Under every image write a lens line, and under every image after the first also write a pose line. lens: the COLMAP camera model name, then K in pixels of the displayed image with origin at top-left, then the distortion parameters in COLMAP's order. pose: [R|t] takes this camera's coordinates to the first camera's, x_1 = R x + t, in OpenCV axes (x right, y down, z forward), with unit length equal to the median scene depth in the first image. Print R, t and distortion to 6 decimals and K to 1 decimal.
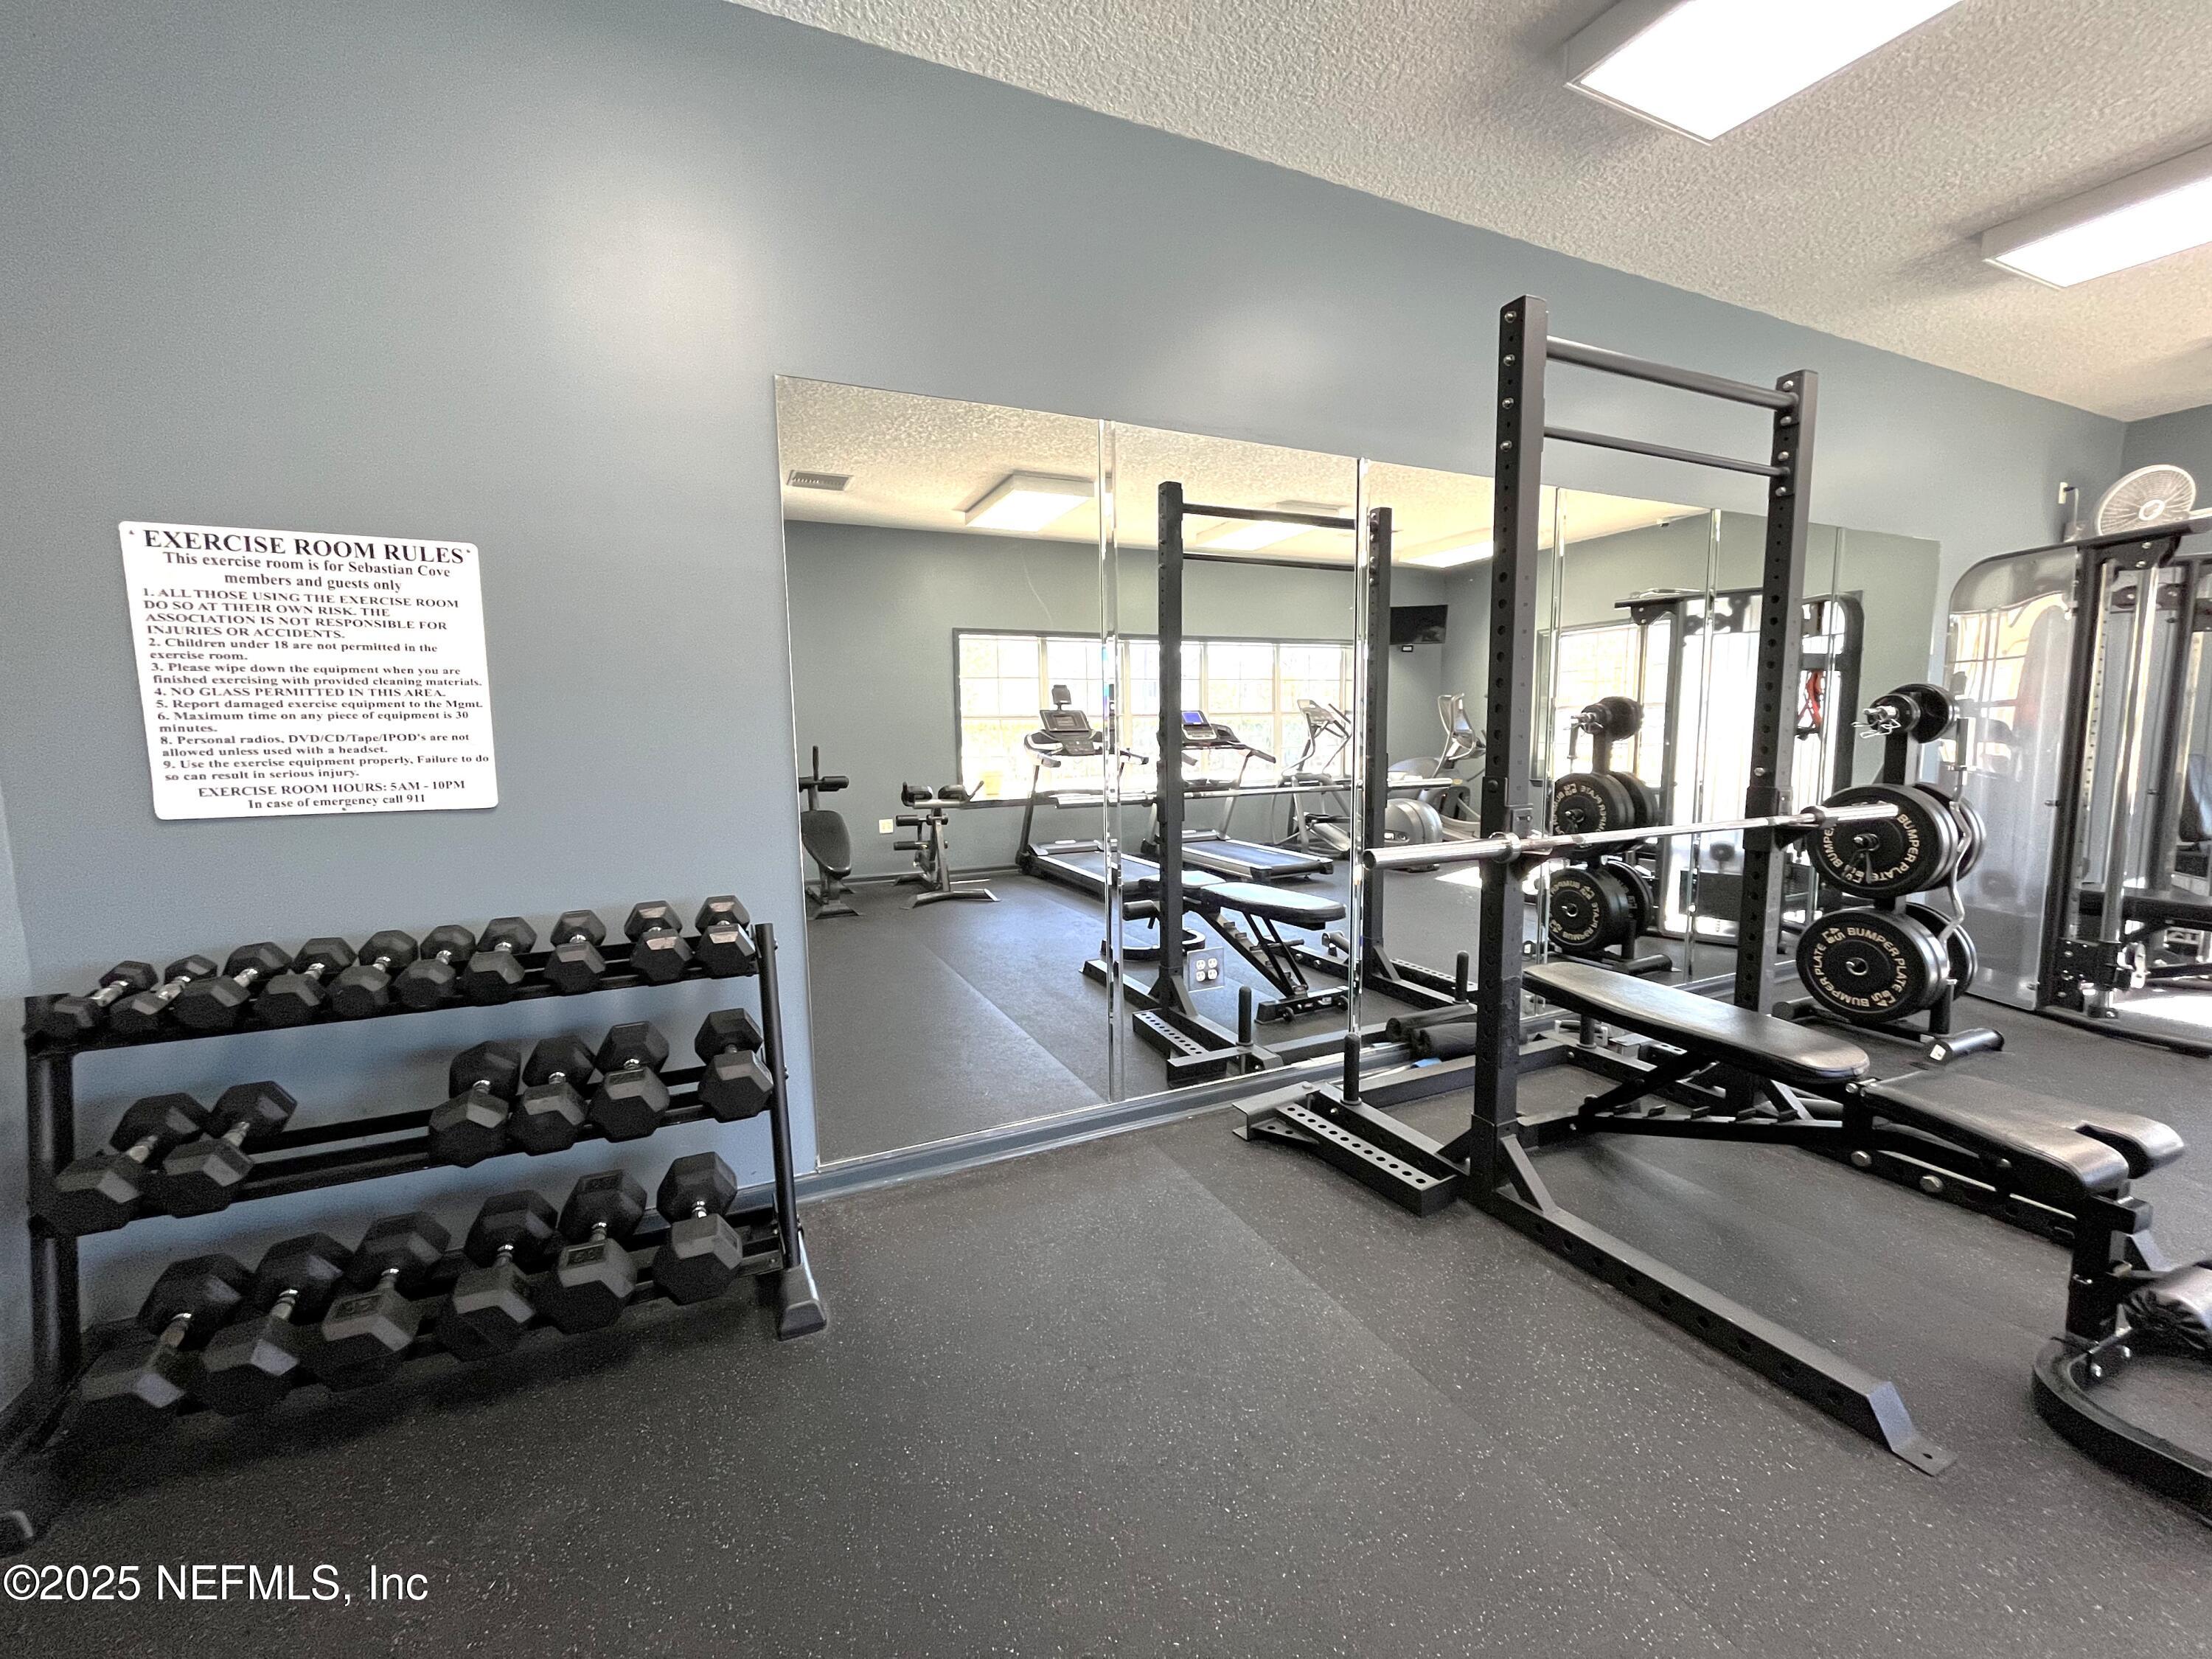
lens RADIAL K [[903.5, 0, 1105.1], [0, 903.5, 831.2], [0, 0, 1]] dist [-0.000357, -0.000033]
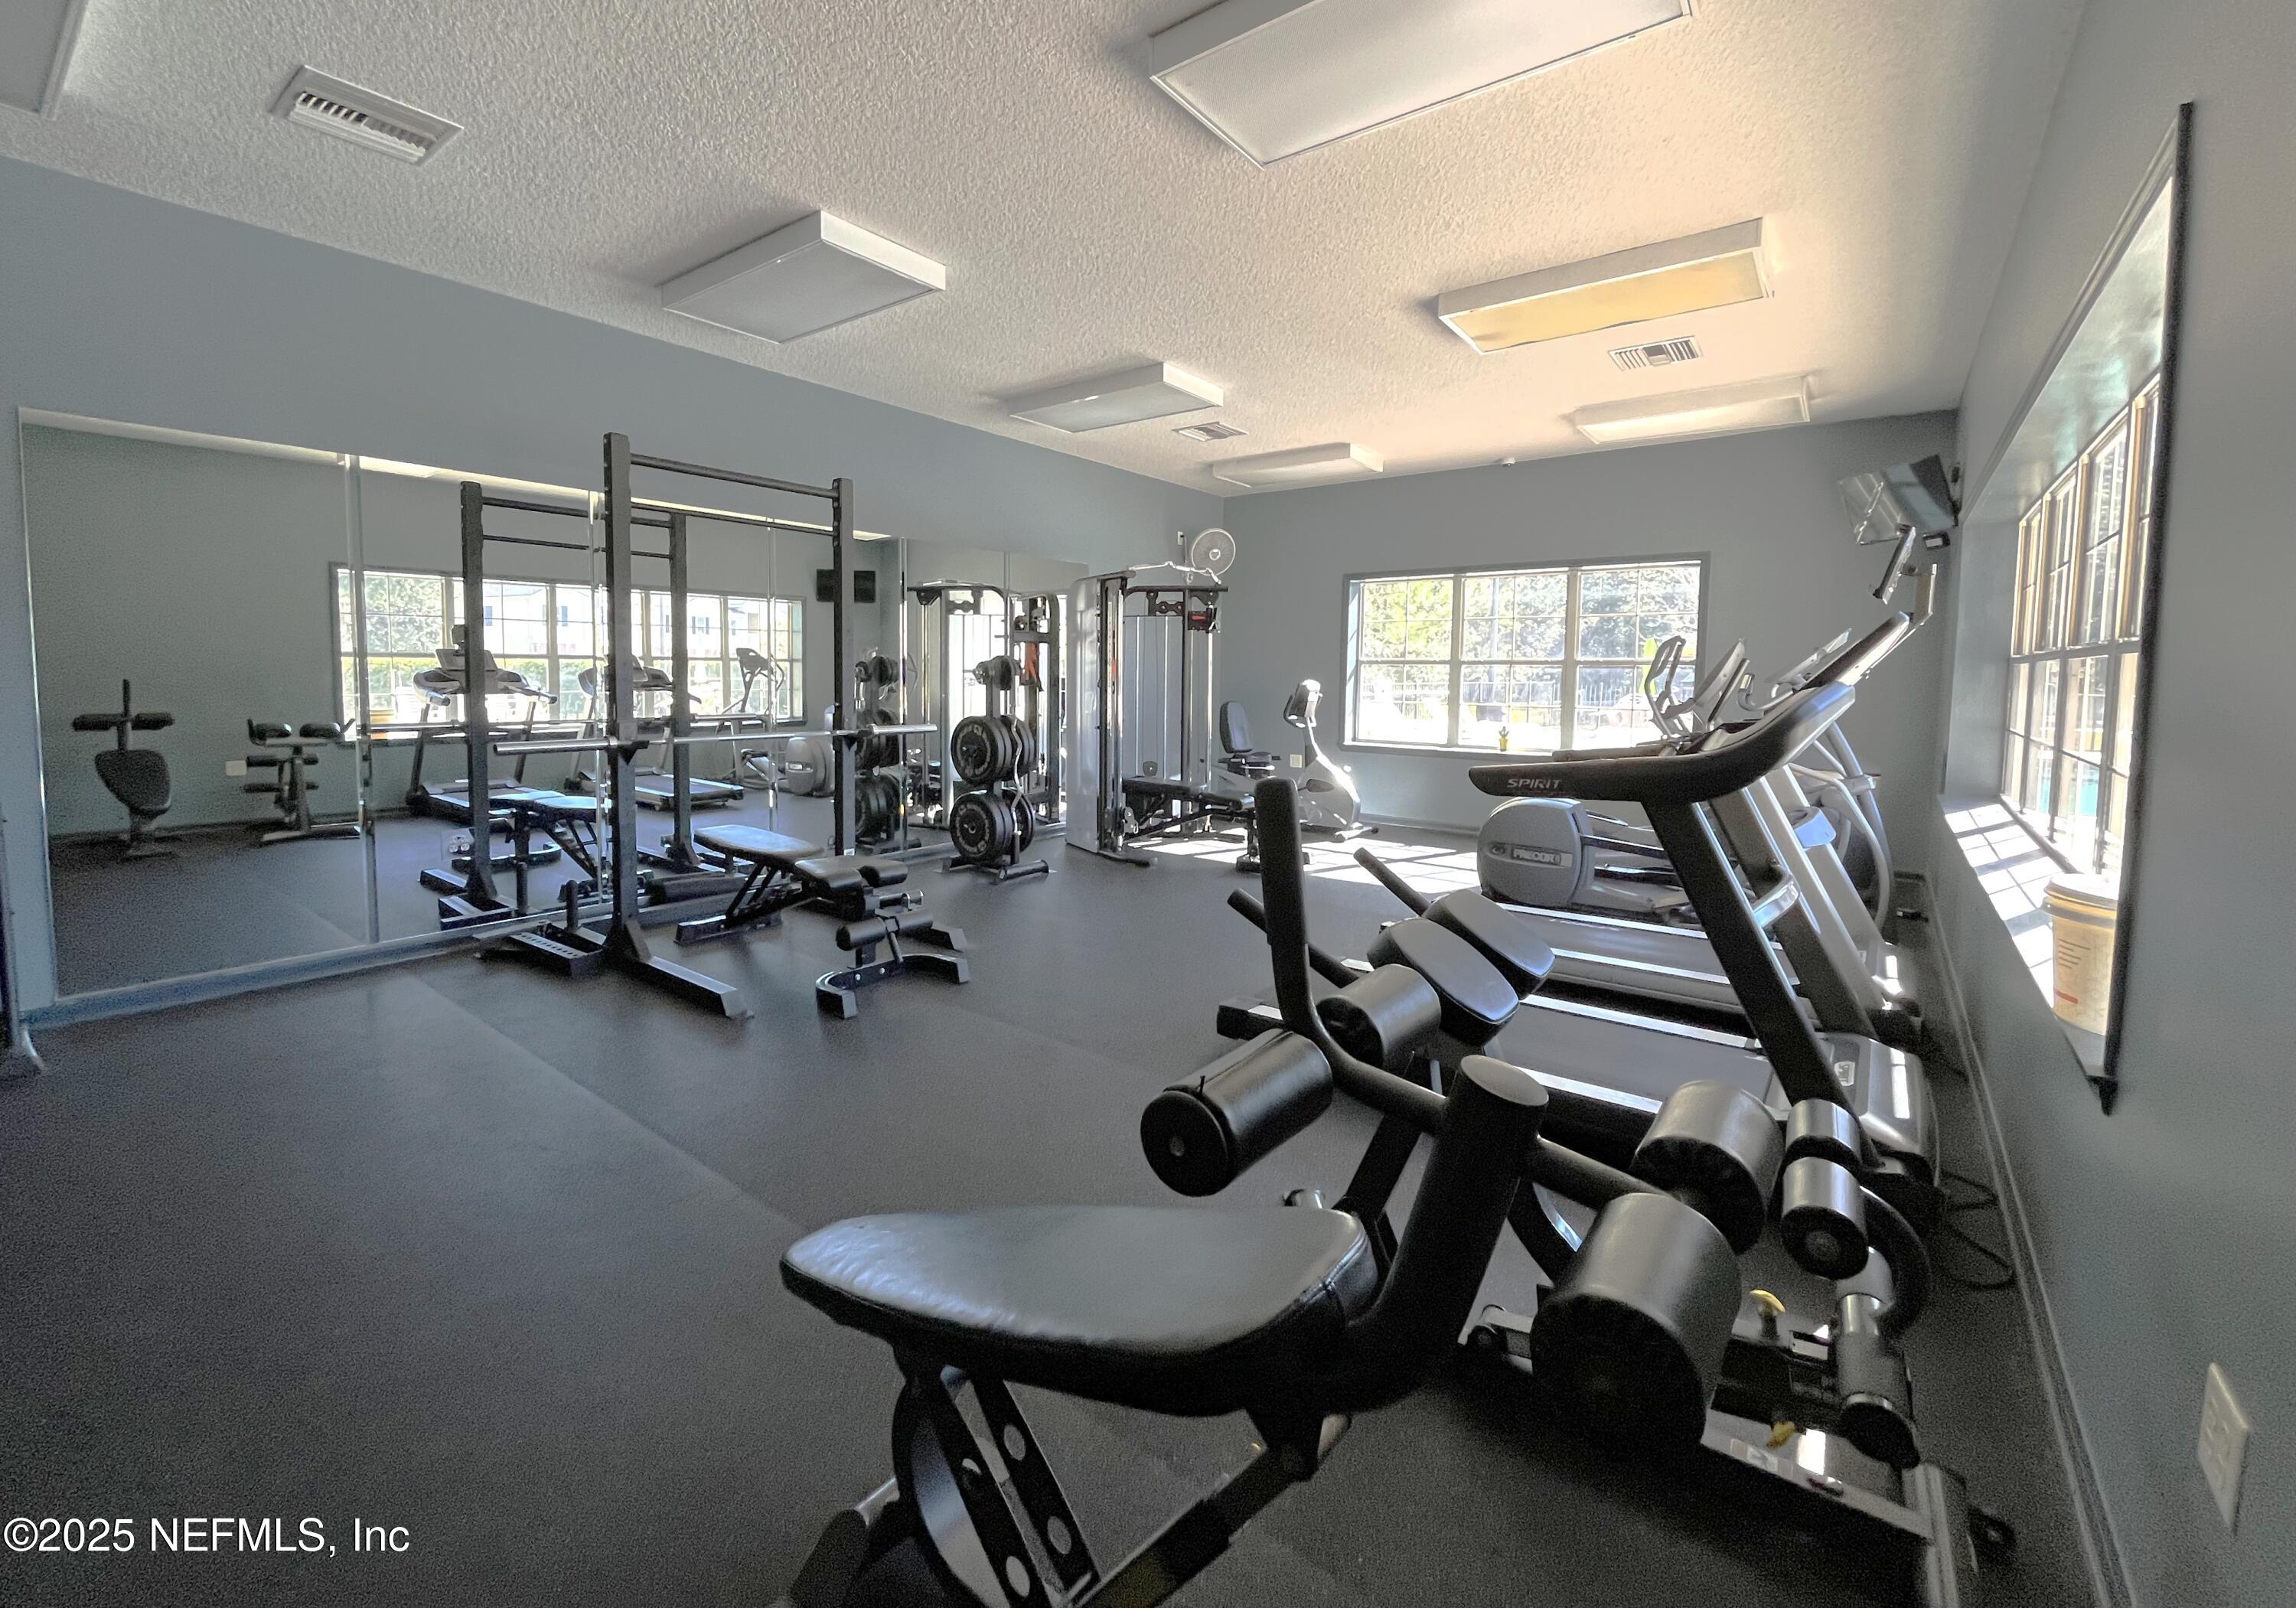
lens RADIAL K [[951.5, 0, 1109.9], [0, 951.5, 735.3], [0, 0, 1]] dist [0.001498, 0.000064]
pose [[0.896319, -0.003337, 0.443397, 0.137570], [0.025674, 0.998685, -0.044383, 0.029670], [-0.442665, 0.051165, 0.895226, -0.288391]]
